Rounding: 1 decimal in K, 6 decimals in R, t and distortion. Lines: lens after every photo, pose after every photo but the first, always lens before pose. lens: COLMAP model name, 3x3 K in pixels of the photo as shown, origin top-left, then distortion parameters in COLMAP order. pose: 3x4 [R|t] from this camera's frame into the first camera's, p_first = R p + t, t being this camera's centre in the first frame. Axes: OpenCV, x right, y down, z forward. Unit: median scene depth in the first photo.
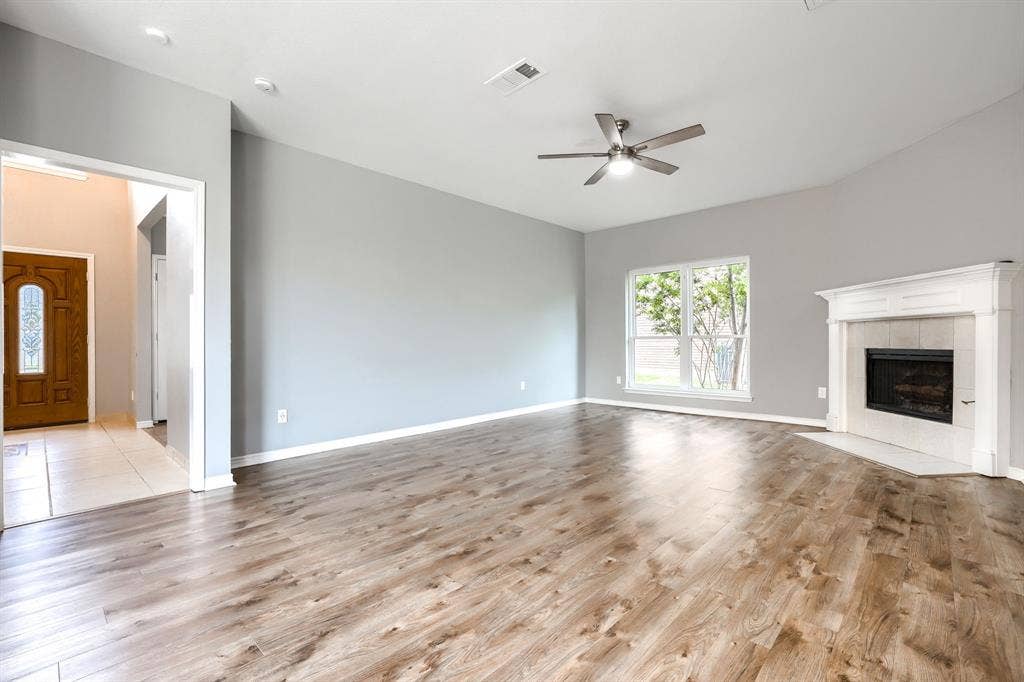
lens RADIAL K [[435.6, 0, 512.0], [0, 435.6, 341.0], [0, 0, 1]] dist [-0.012677, 0.001115]
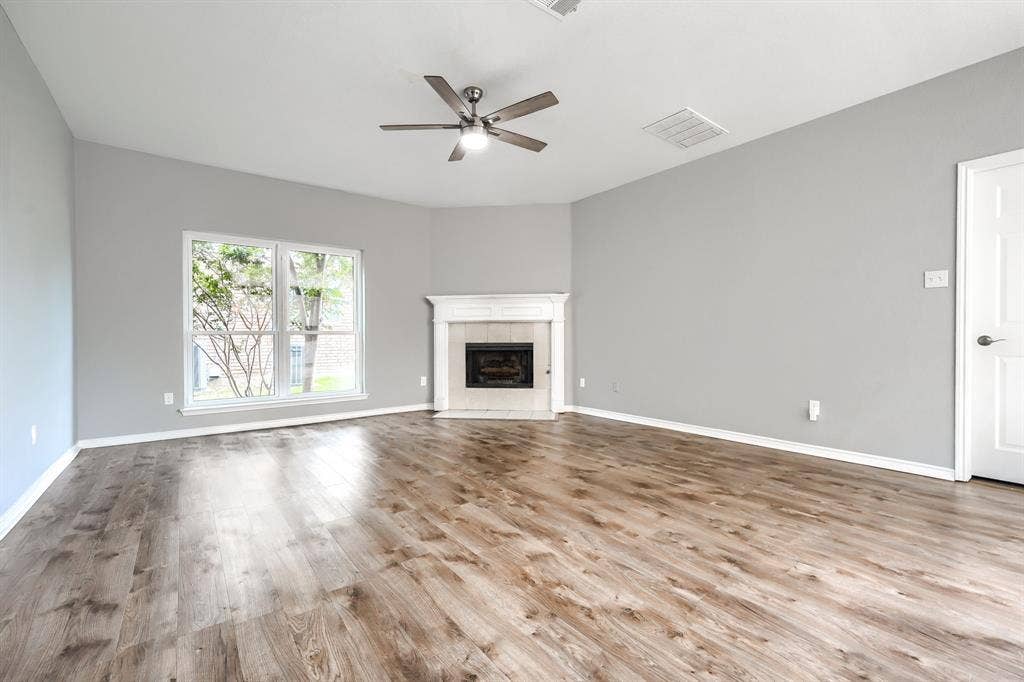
lens RADIAL K [[456.6, 0, 515.9], [0, 456.6, 342.3], [0, 0, 1]] dist [-0.011457, 0.001126]
pose [[0.136686, -0.004526, 0.990604, -0.831262], [0.003098, 0.999987, 0.004142, 0.013977], [-0.990610, 0.002503, 0.136698, 0.981488]]
